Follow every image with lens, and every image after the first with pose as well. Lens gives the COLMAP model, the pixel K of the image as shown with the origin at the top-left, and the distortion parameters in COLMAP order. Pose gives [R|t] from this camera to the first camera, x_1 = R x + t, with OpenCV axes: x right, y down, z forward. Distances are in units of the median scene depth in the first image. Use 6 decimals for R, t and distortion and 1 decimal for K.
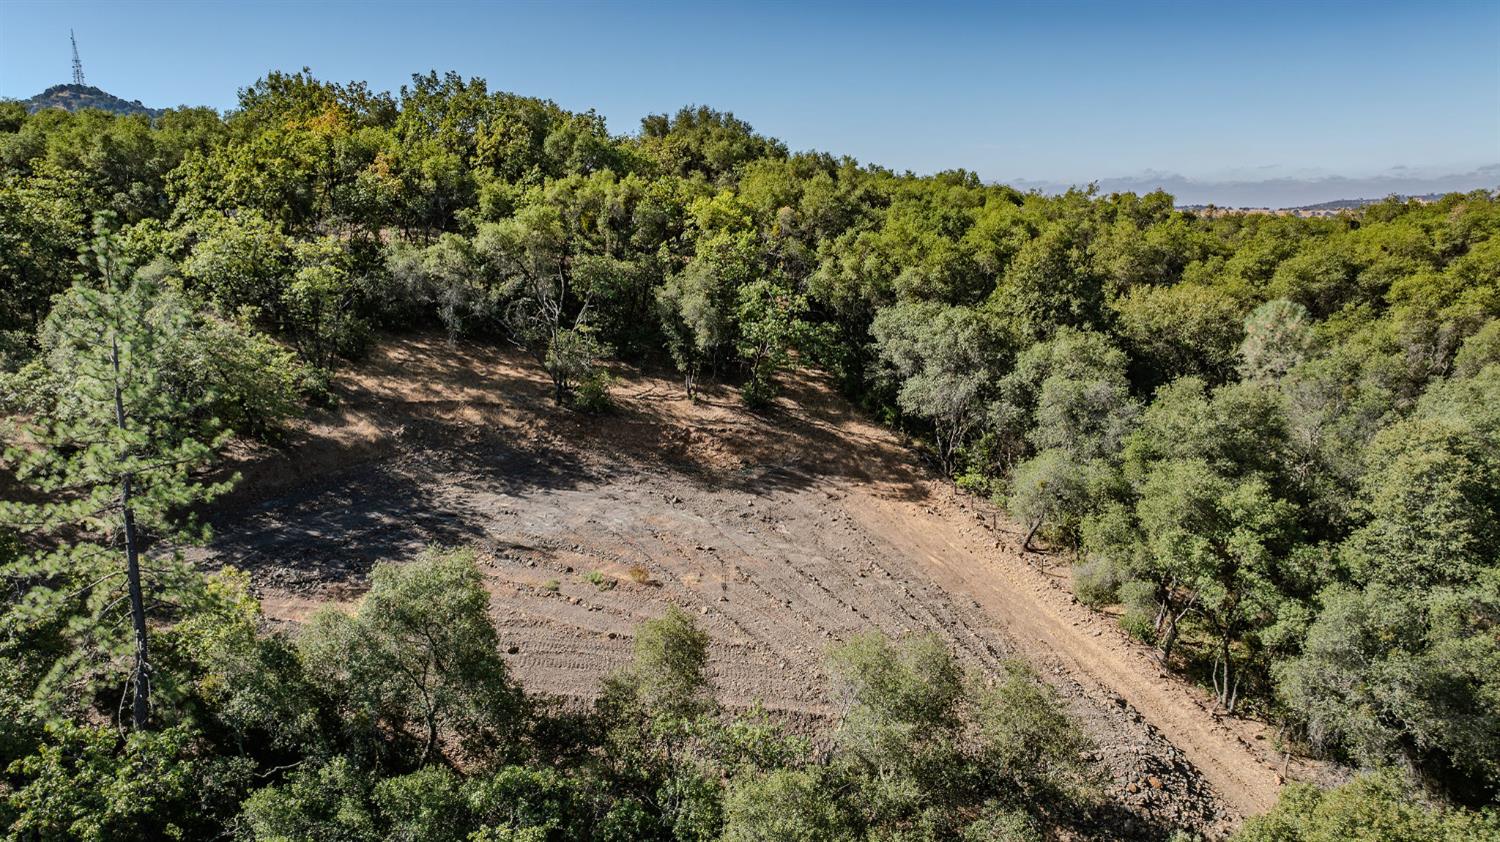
lens RADIAL K [[1032.6, 0, 750.0], [0, 1032.6, 421.0], [0, 0, 1]] dist [-0.052761, 0.044396]
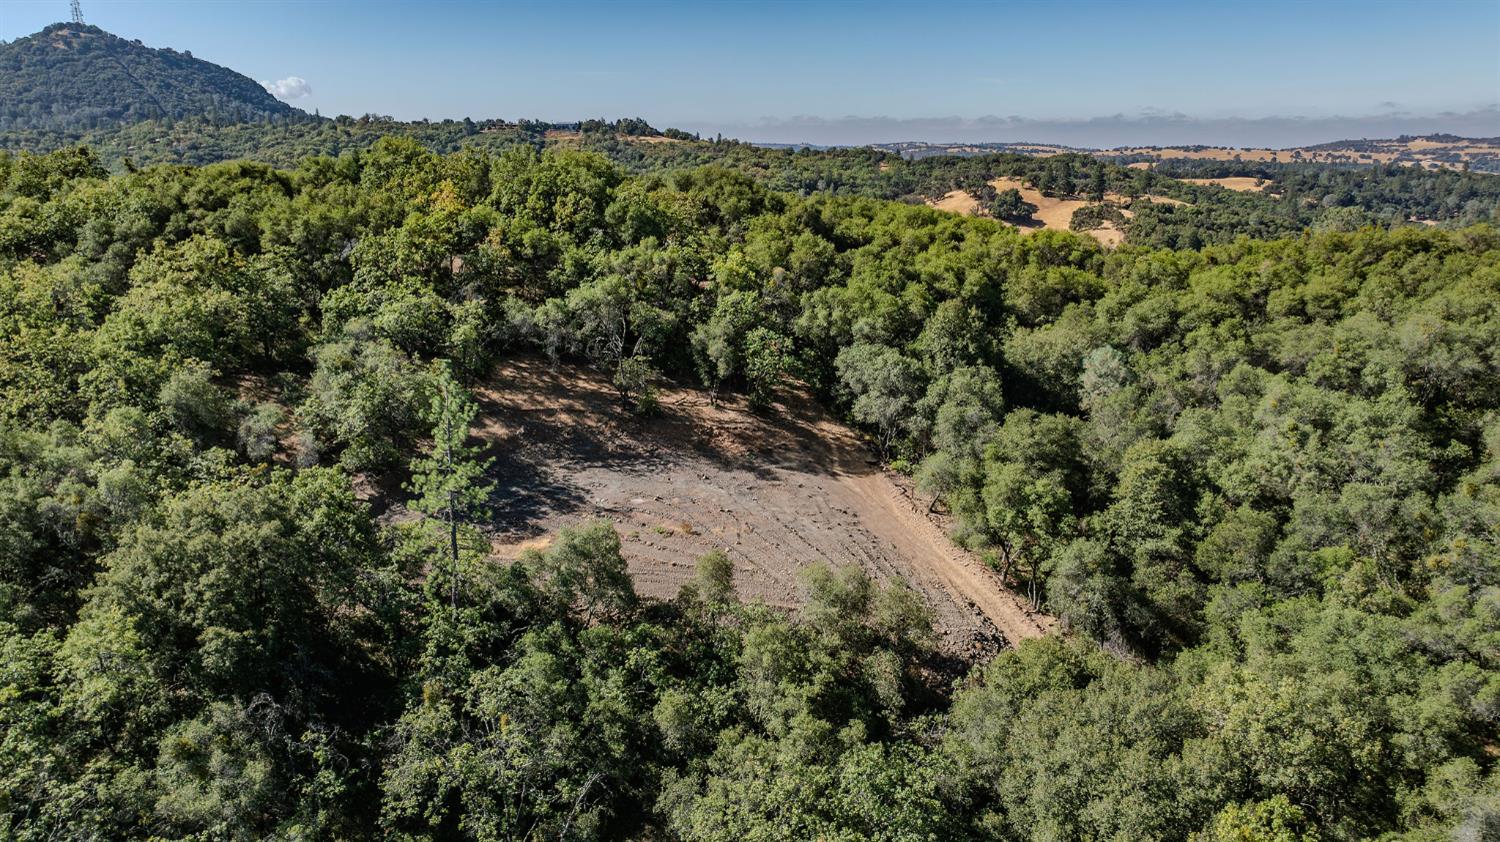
lens RADIAL K [[1032.6, 0, 750.0], [0, 1032.6, 421.0], [0, 0, 1]] dist [-0.052761, 0.044396]
pose [[0.999991, 0.003770, 0.001868, -0.008155], [-0.003875, 0.998195, 0.059927, -0.092570], [-0.001639, -0.059933, 0.998201, -0.486168]]
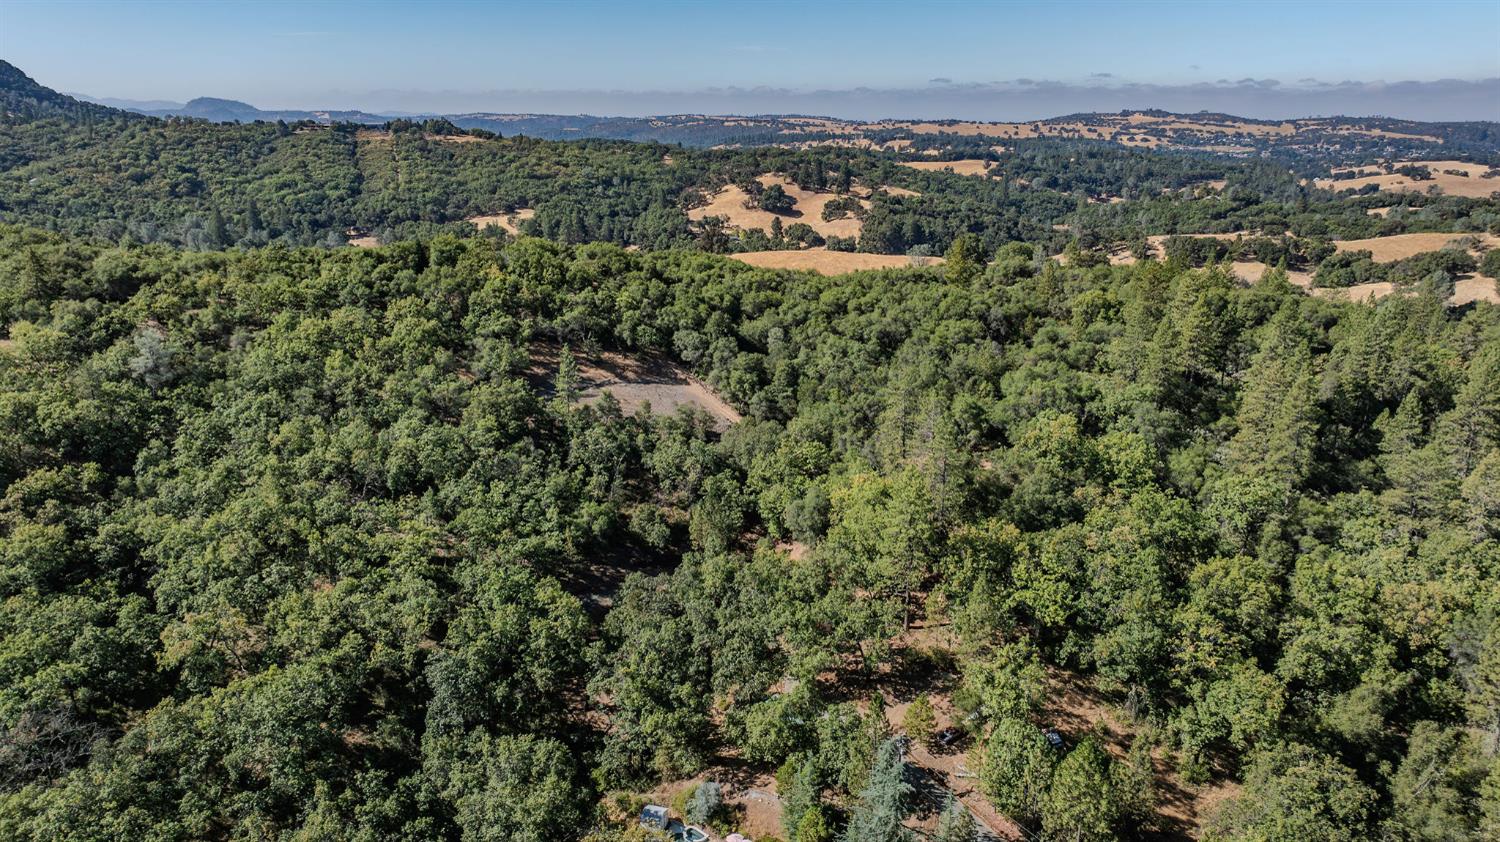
lens RADIAL K [[1032.6, 0, 750.0], [0, 1032.6, 421.0], [0, 0, 1]] dist [-0.052761, 0.044396]
pose [[0.978427, -0.053613, 0.199513, -0.372813], [0.035637, 0.995063, 0.092626, -0.125108], [-0.203494, -0.083518, 0.975508, -2.733608]]
